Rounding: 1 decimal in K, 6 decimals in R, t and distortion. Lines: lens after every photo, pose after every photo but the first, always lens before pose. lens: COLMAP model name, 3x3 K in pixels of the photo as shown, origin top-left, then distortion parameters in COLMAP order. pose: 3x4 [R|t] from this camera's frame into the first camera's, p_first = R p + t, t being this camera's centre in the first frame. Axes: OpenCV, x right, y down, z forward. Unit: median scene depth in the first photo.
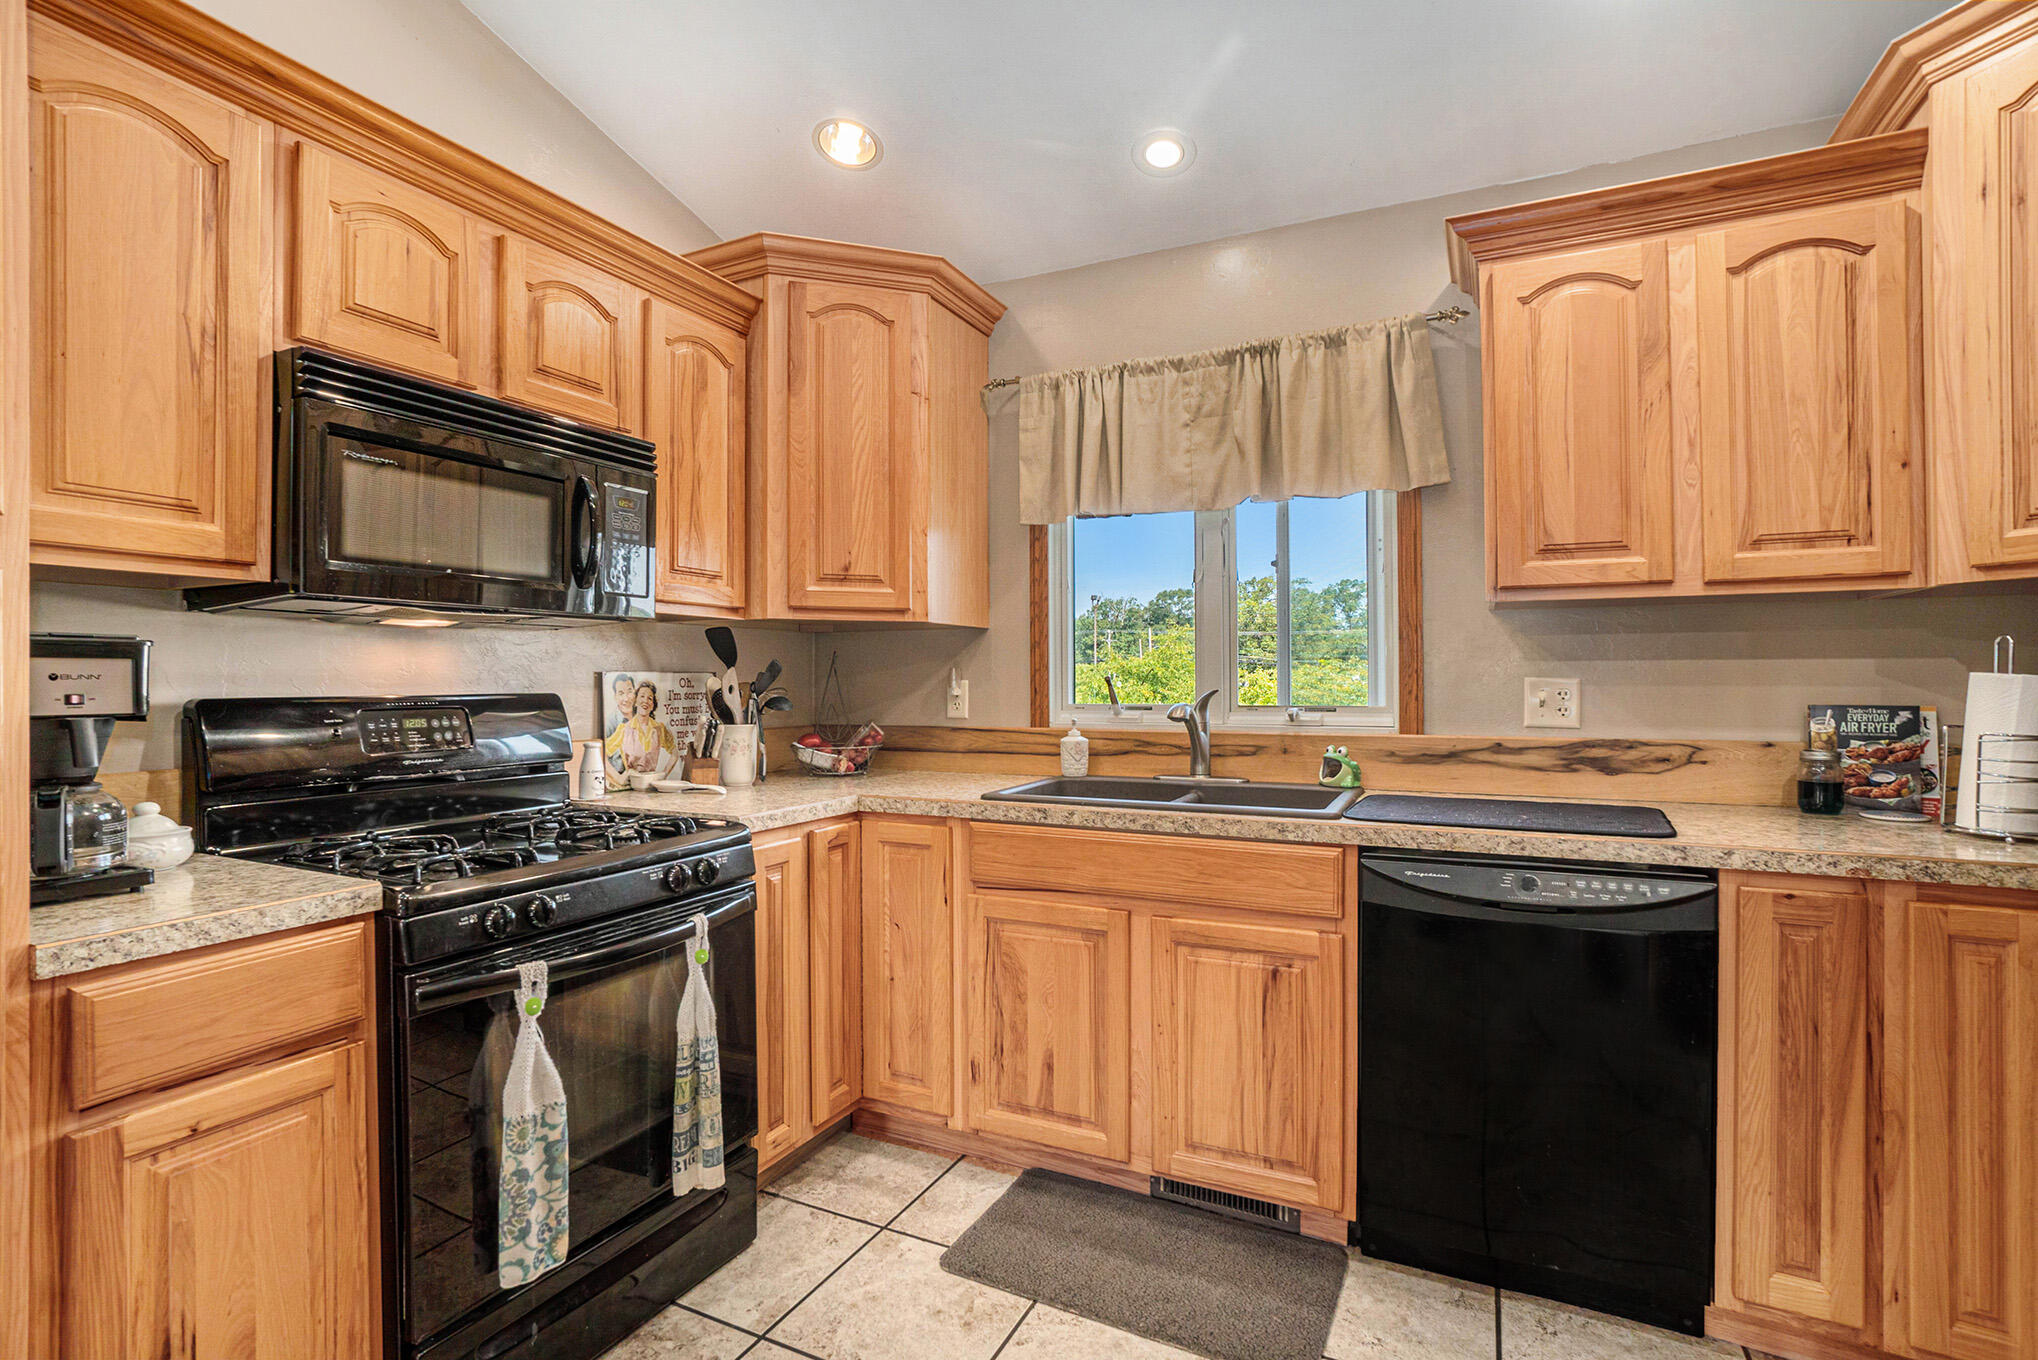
lens RADIAL K [[984.5, 0, 971.5], [0, 984.5, 662.3], [0, 0, 1]] dist [-0.061522, 0.022507]
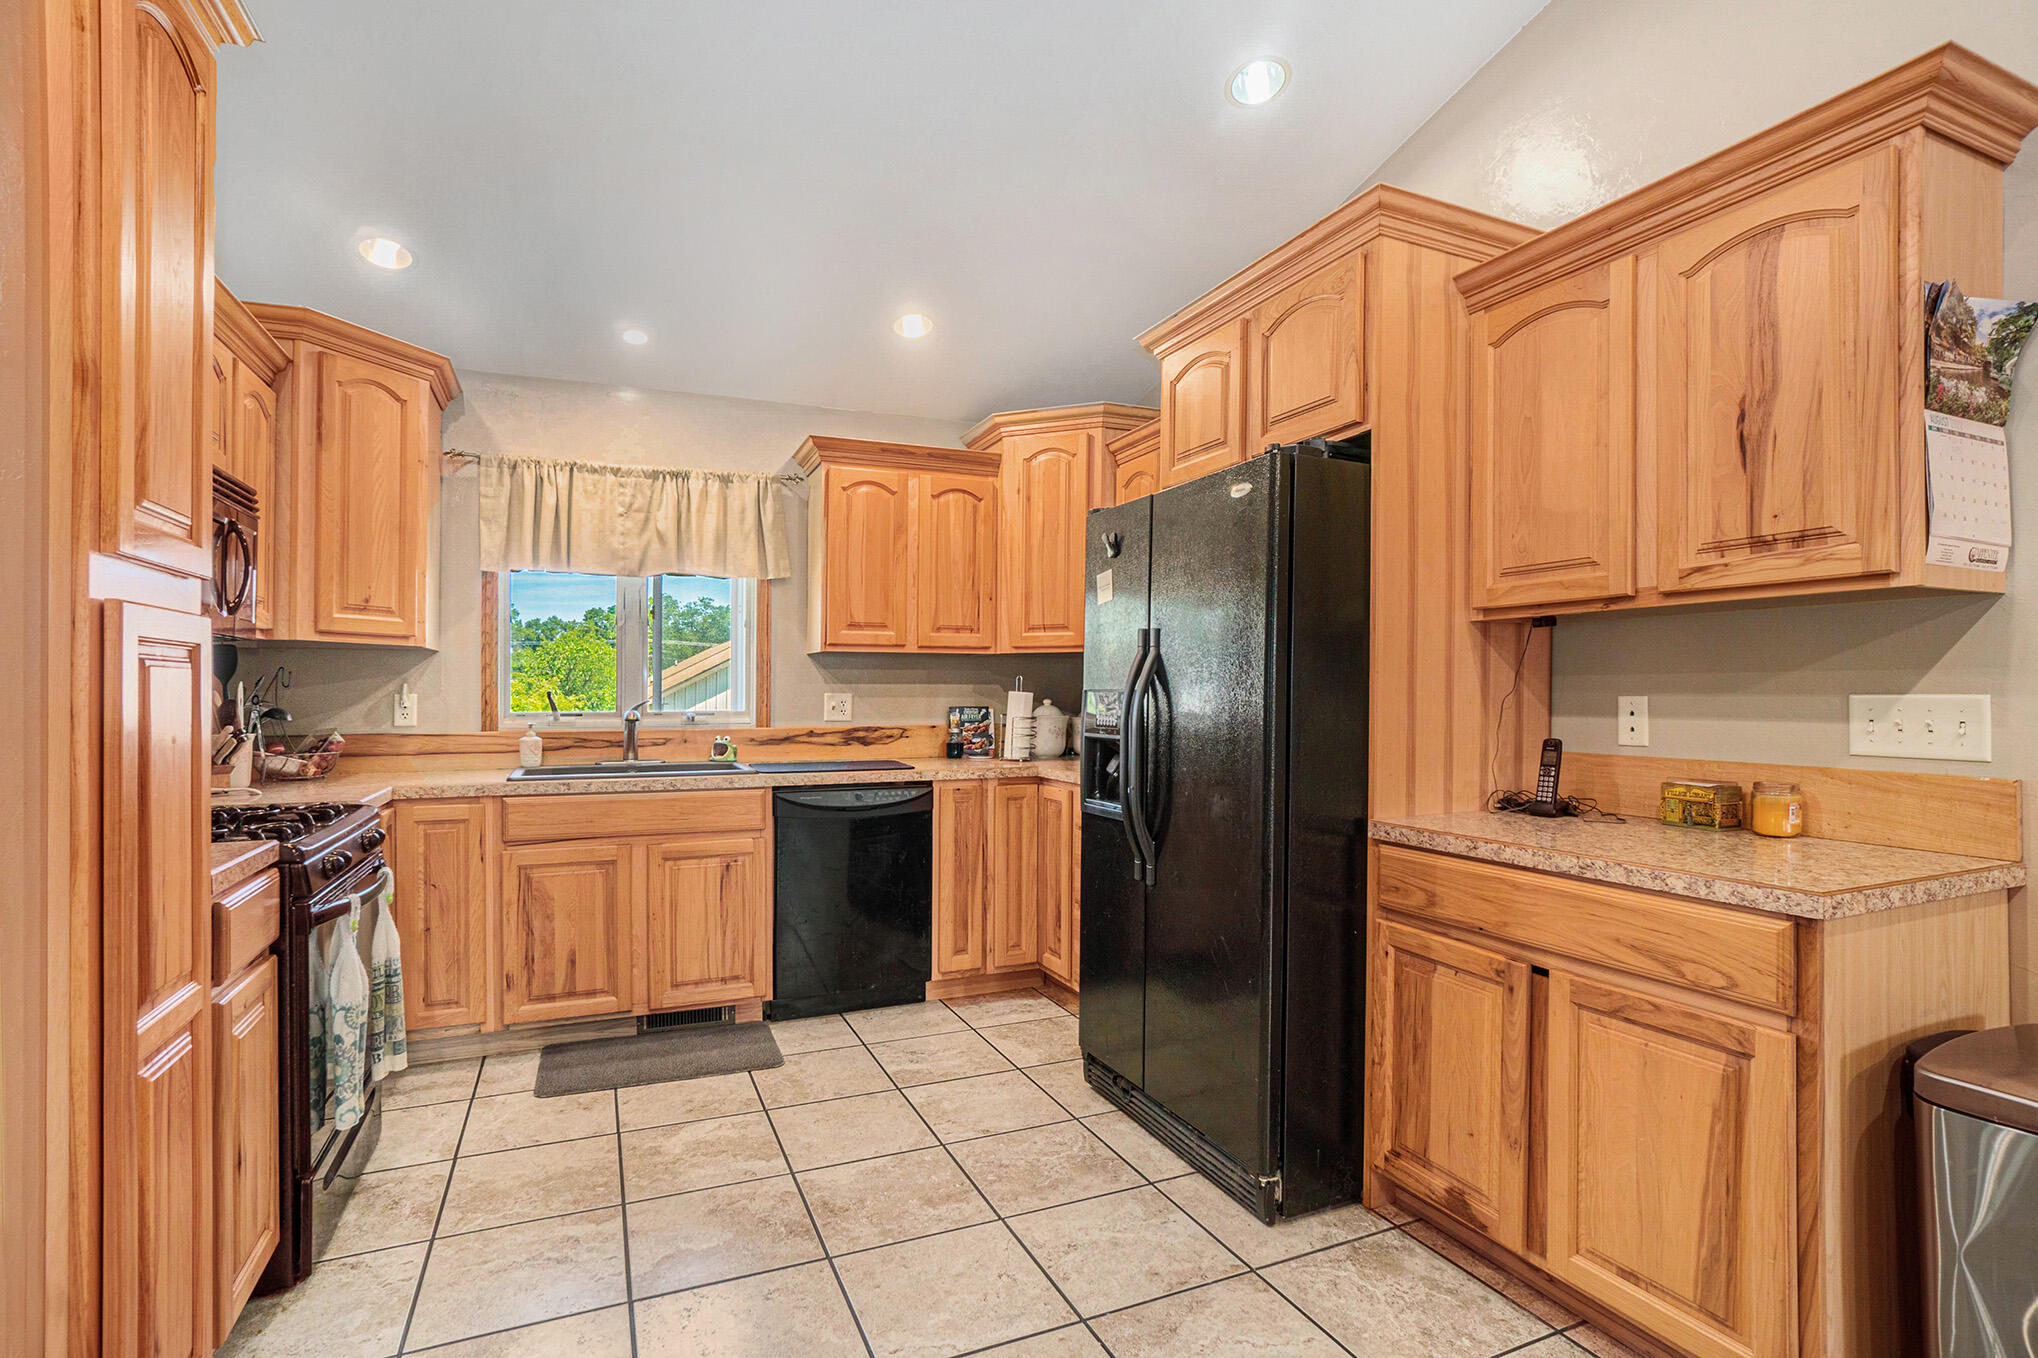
lens RADIAL K [[994.8, 0, 1019.0], [0, 994.8, 679.0], [0, 0, 1]] dist [-0.001420, 0.000601]
pose [[0.625962, 0.013196, 0.779742, -0.644355], [-0.013412, 0.999891, -0.006154, -0.003572], [-0.779739, -0.006606, 0.626070, -0.425985]]
